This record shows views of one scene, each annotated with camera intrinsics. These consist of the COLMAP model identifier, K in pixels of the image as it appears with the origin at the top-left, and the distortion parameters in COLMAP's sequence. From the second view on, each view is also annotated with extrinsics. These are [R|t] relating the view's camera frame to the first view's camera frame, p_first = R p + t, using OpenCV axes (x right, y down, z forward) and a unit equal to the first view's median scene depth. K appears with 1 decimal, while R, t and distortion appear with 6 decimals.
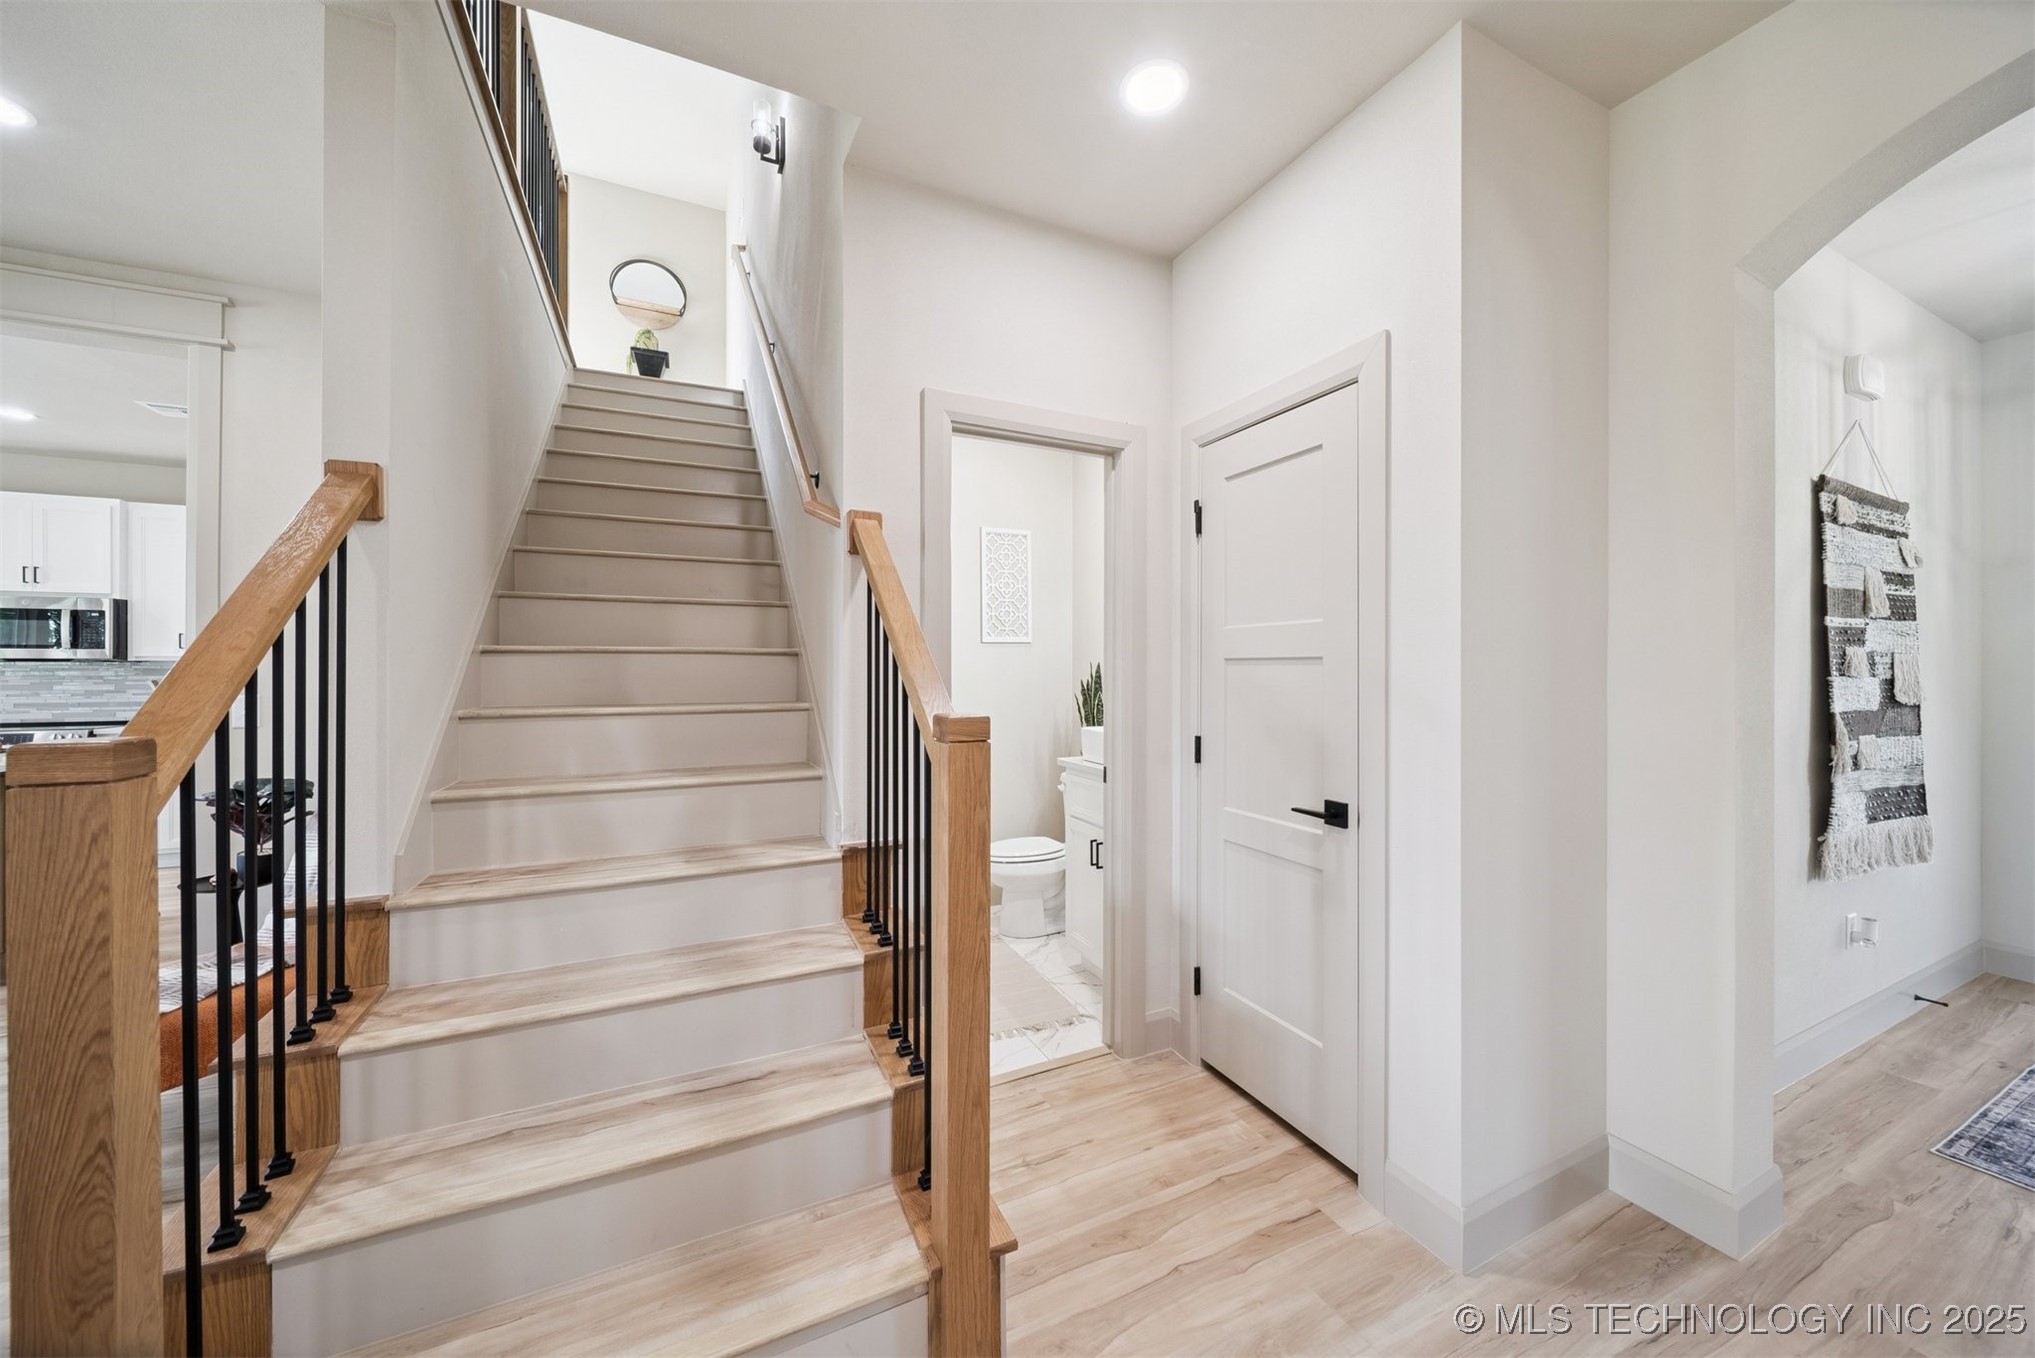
lens RADIAL K [[735.2, 0, 1024.0], [0, 735.2, 677.2], [0, 0, 1]] dist [-0.002225, -0.000939]
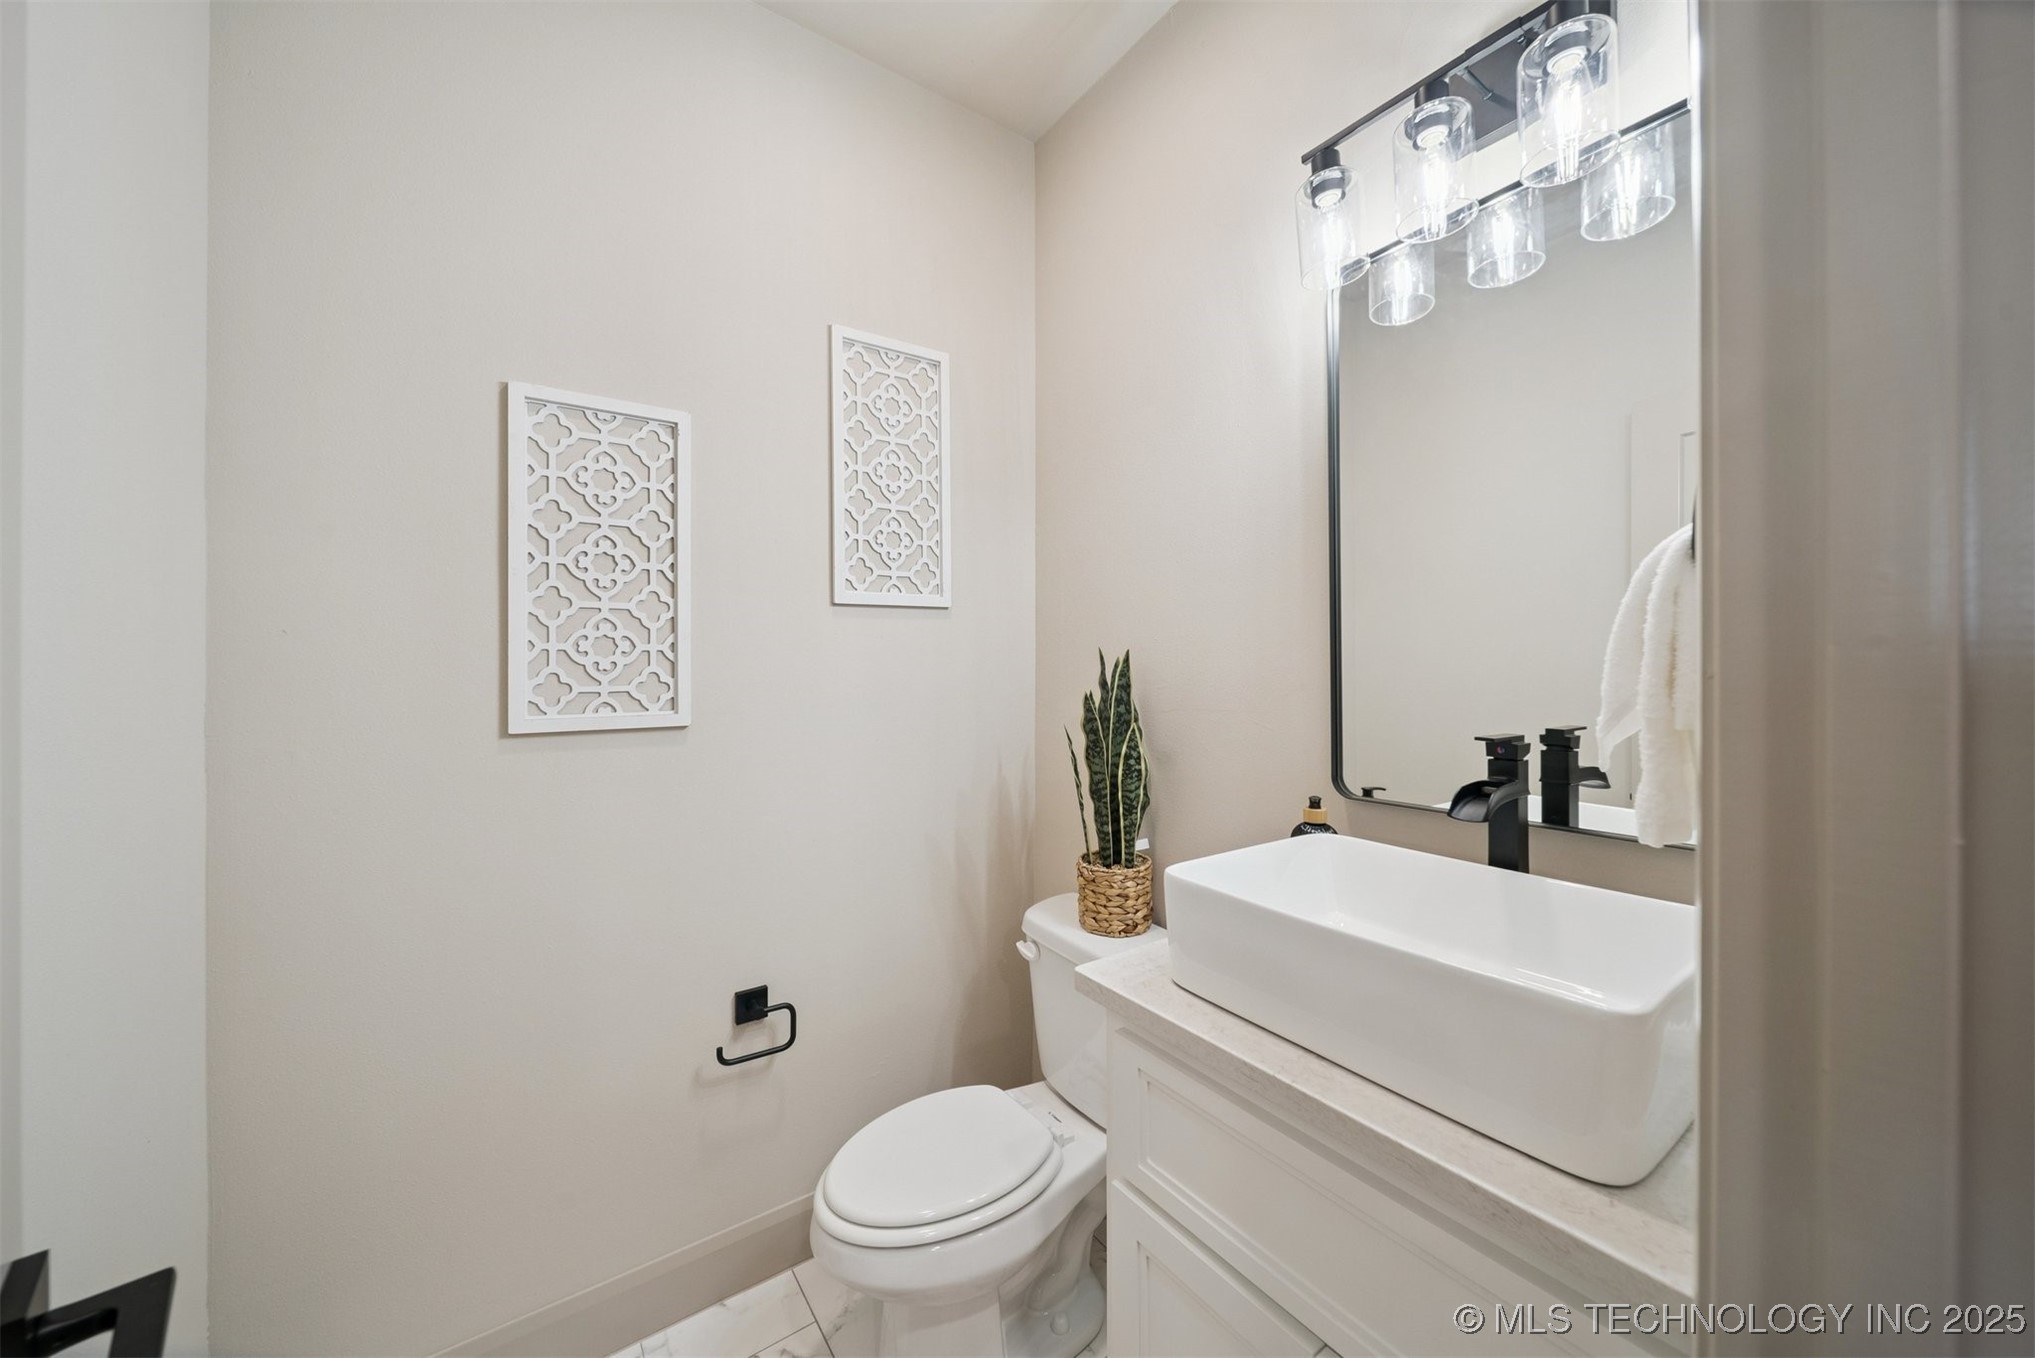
lens RADIAL K [[735.2, 0, 1016.4], [0, 735.2, 675.8], [0, 0, 1]] dist [-0.002225, -0.000939]
pose [[0.989532, 0.002111, 0.144296, -0.020036], [-0.001491, 0.999989, -0.004401, -0.005637], [-0.144304, 0.004140, 0.989525, 0.786525]]
